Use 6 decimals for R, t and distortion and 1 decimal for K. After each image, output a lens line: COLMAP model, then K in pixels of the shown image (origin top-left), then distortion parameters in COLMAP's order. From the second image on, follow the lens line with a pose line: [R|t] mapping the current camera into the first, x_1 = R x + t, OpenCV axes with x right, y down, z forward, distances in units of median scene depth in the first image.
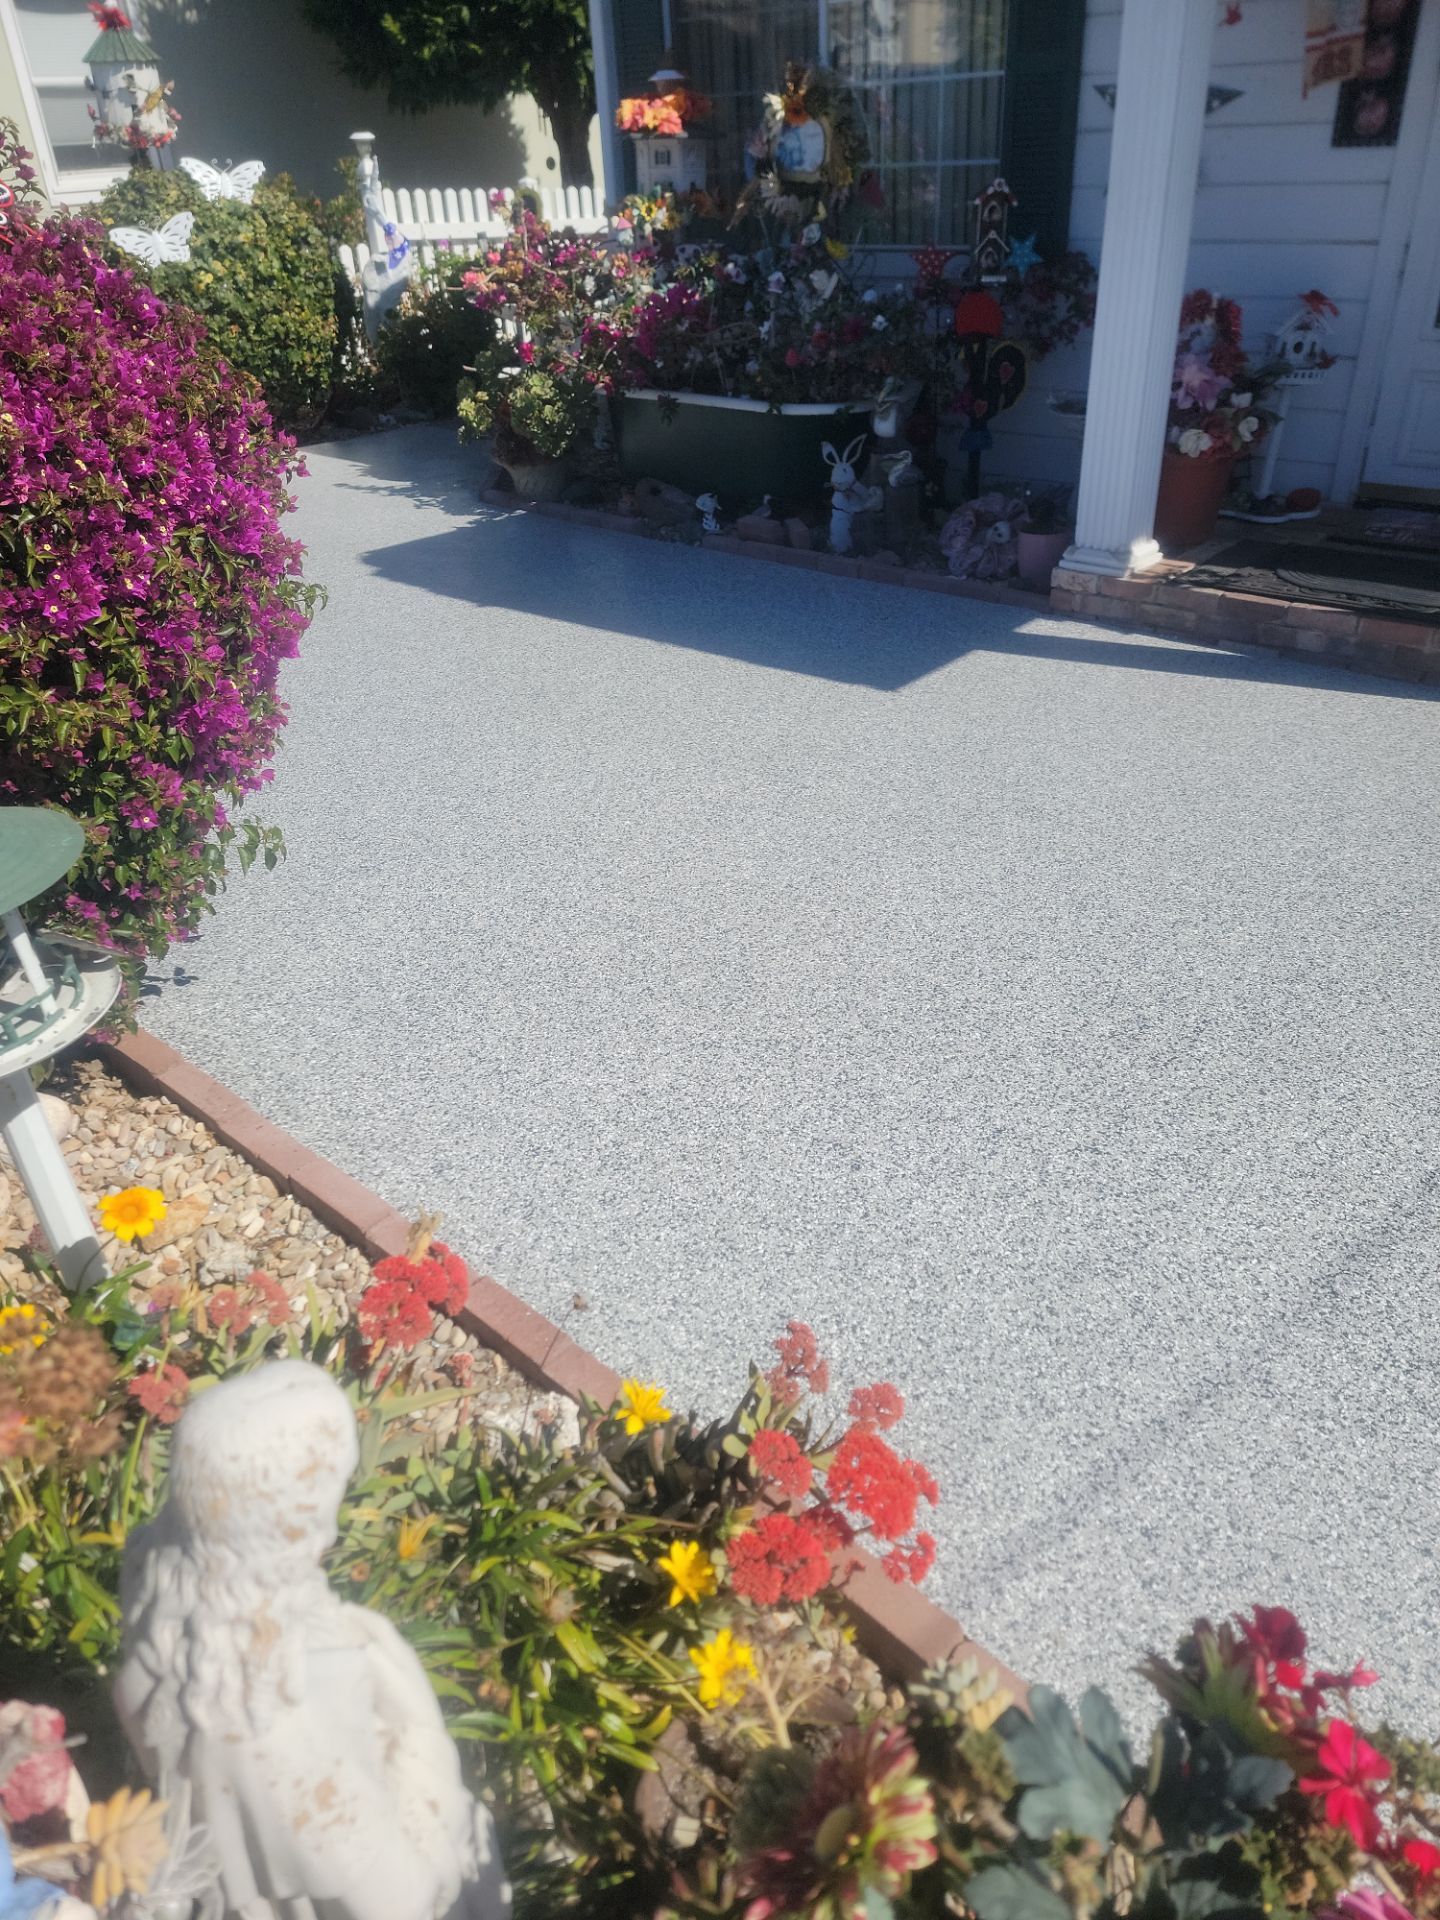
lens RADIAL K [[1352.7, 0, 722.4], [0, 1352.7, 1021.3], [0, 0, 1]] dist [0.094385, -0.085944]
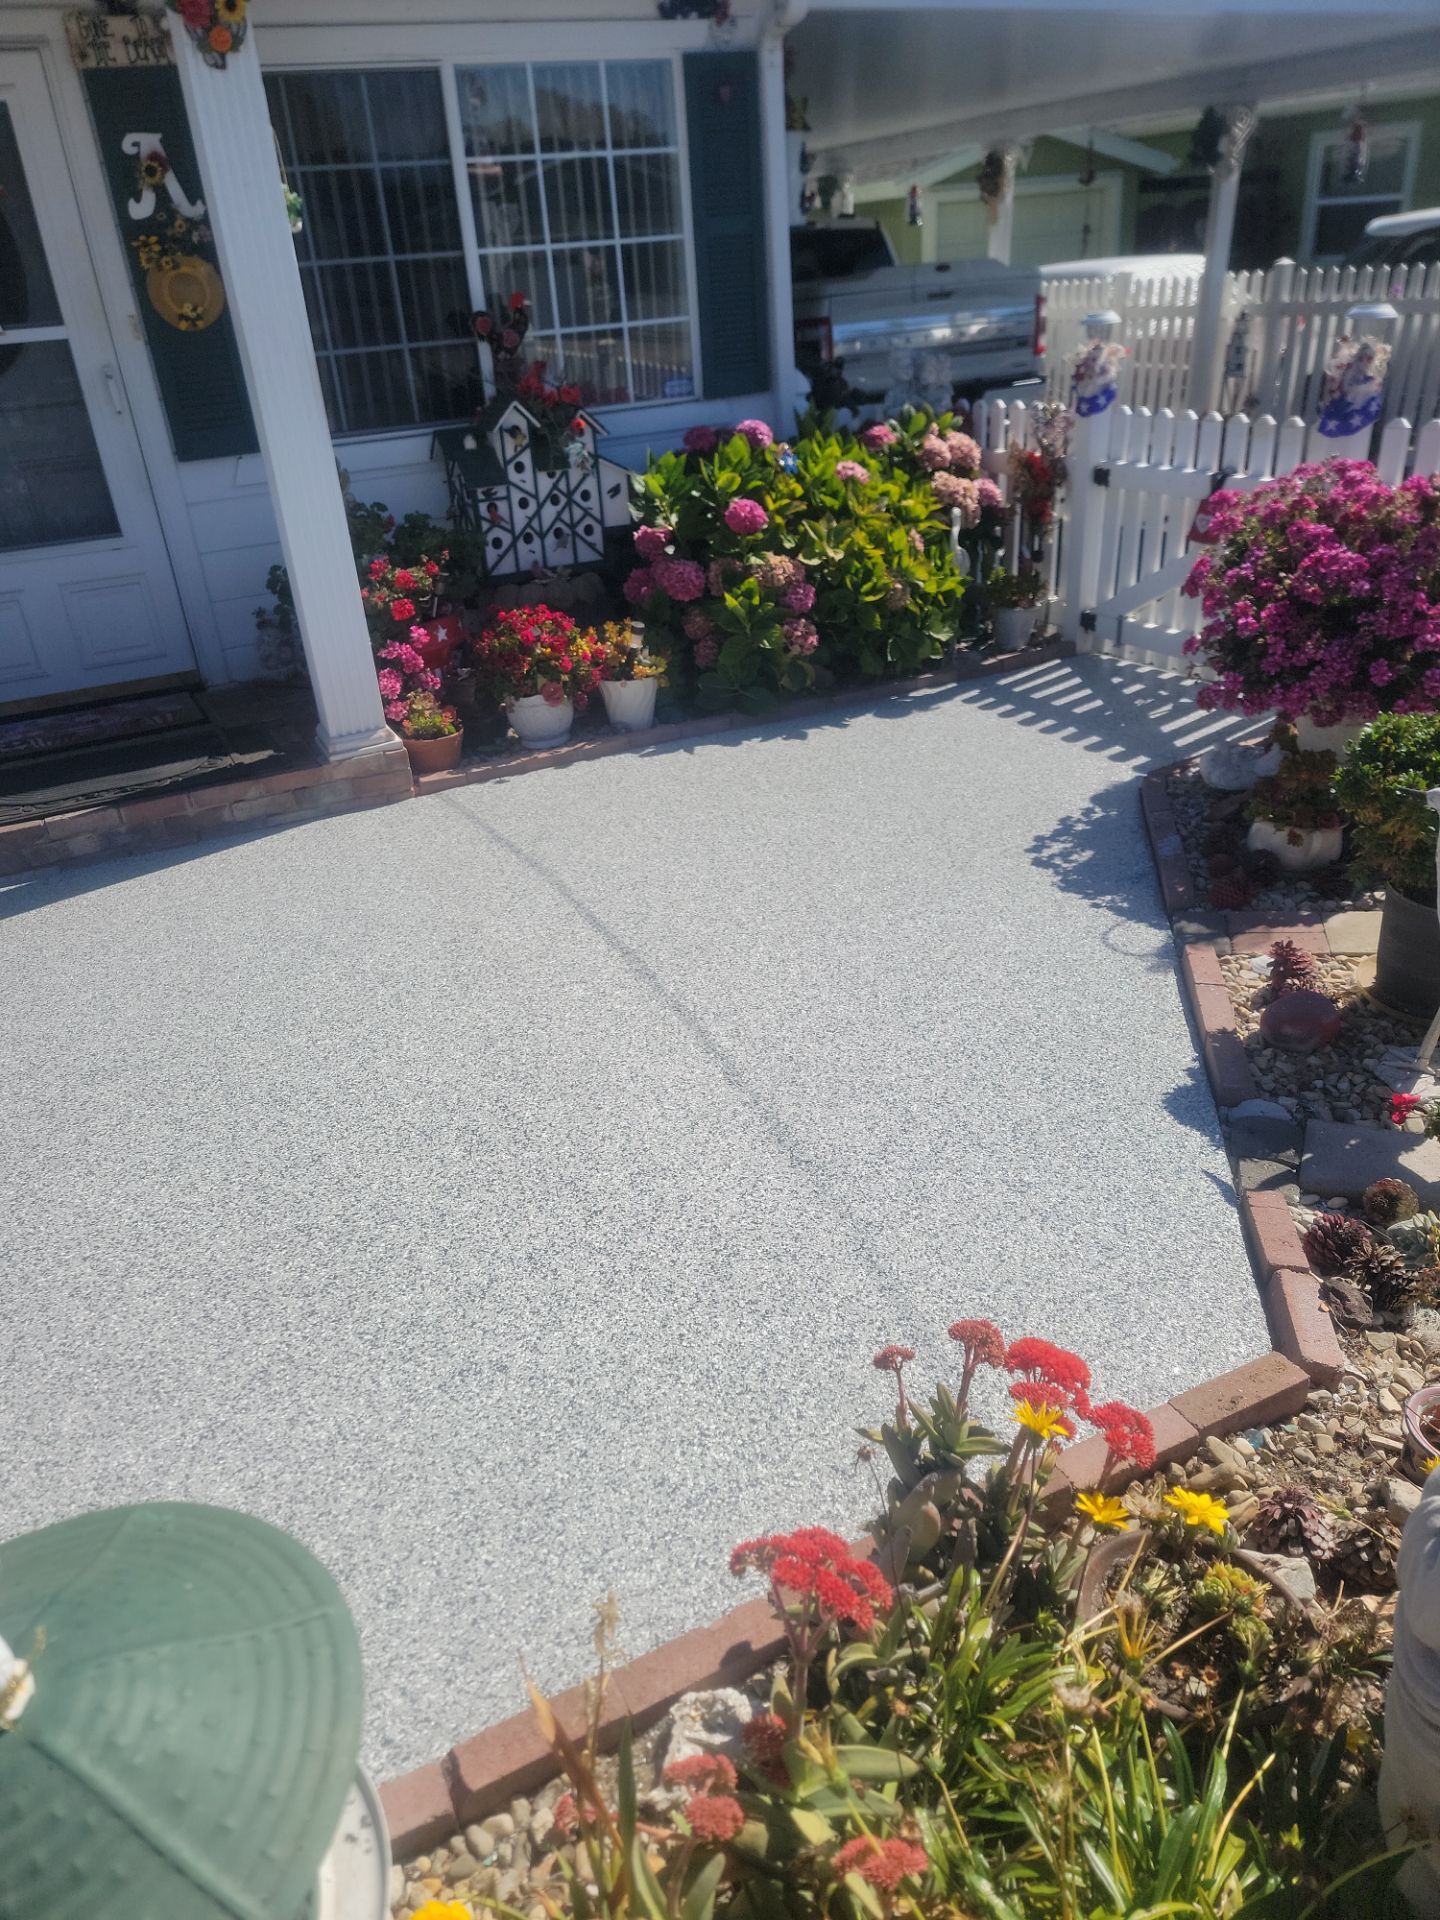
lens RADIAL K [[1352.7, 0, 722.4], [0, 1352.7, 1021.3], [0, 0, 1]] dist [0.094385, -0.085944]
pose [[0.342115, -0.444357, 0.827952, -0.311541], [0.560899, 0.803496, 0.199465, -0.112274], [-0.753890, 0.396157, 0.524127, 0.170547]]
